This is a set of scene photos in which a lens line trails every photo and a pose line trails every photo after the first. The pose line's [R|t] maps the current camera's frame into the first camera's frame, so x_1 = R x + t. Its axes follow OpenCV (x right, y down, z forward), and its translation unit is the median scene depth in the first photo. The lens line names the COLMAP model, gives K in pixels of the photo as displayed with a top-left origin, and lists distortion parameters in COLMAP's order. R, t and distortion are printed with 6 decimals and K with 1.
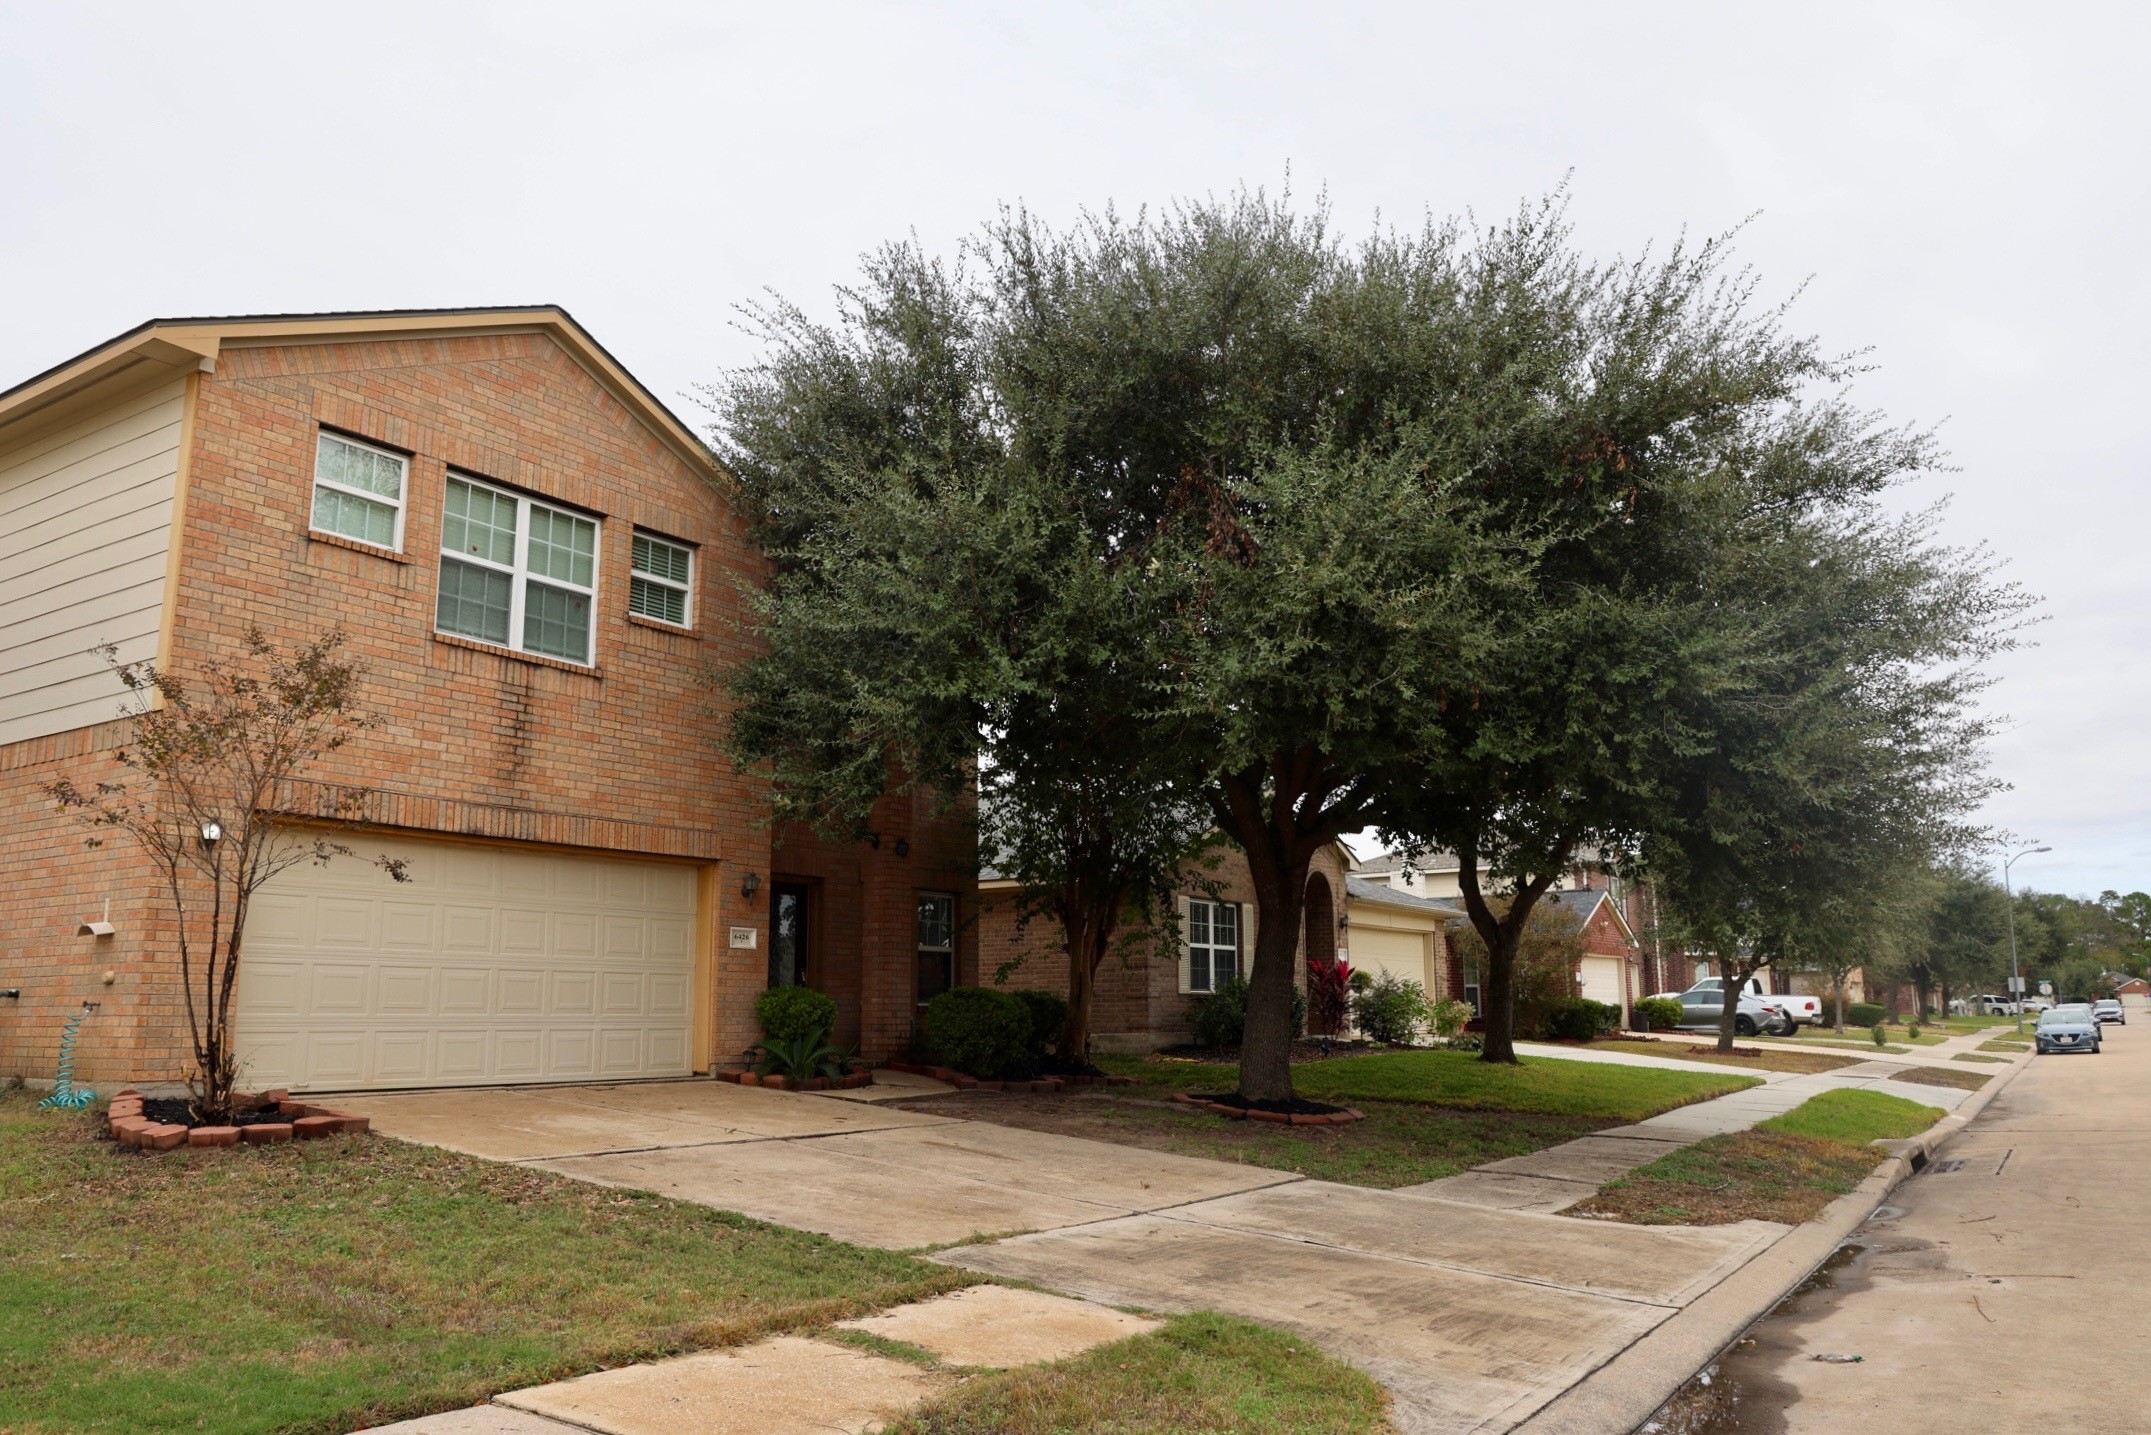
lens RADIAL K [[1513.8, 0, 1086.3], [0, 1513.8, 724.8], [0, 0, 1]] dist [-0.095472, 0.075613]
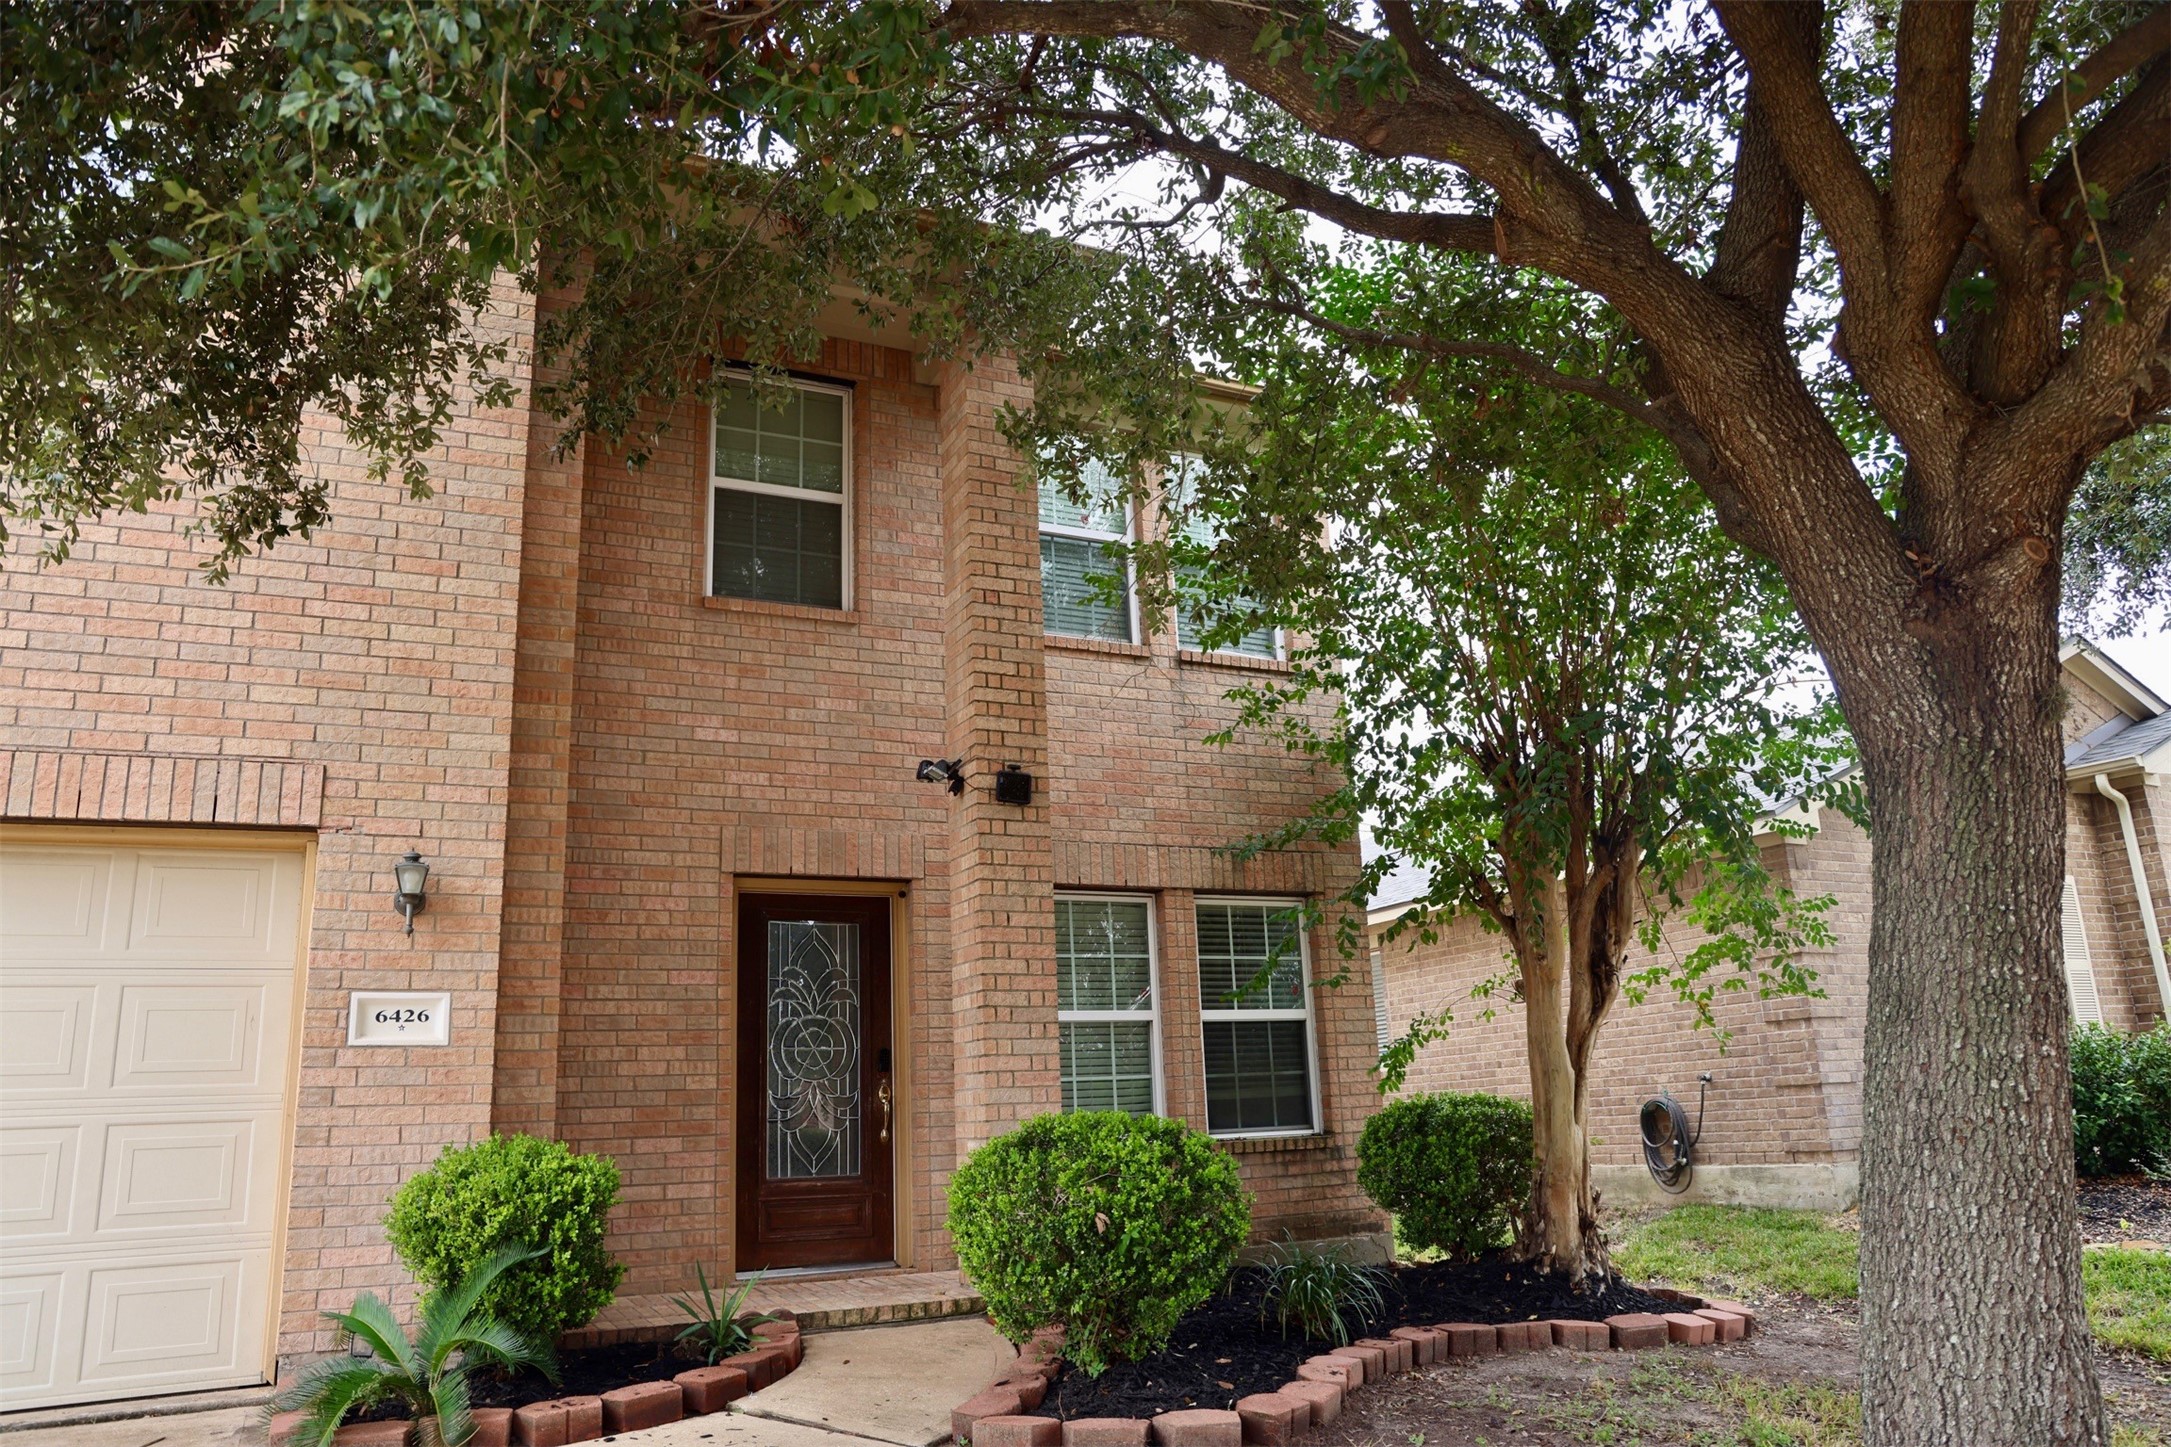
lens RADIAL K [[1527.9, 0, 1096.4], [0, 1527.9, 730.9], [0, 0, 1]] dist [-0.095472, 0.075613]
pose [[0.848843, -0.147392, -0.507682, 0.112139], [0.130621, 0.989046, -0.068746, 0.089912], [0.512254, -0.007959, 0.858797, 0.577165]]
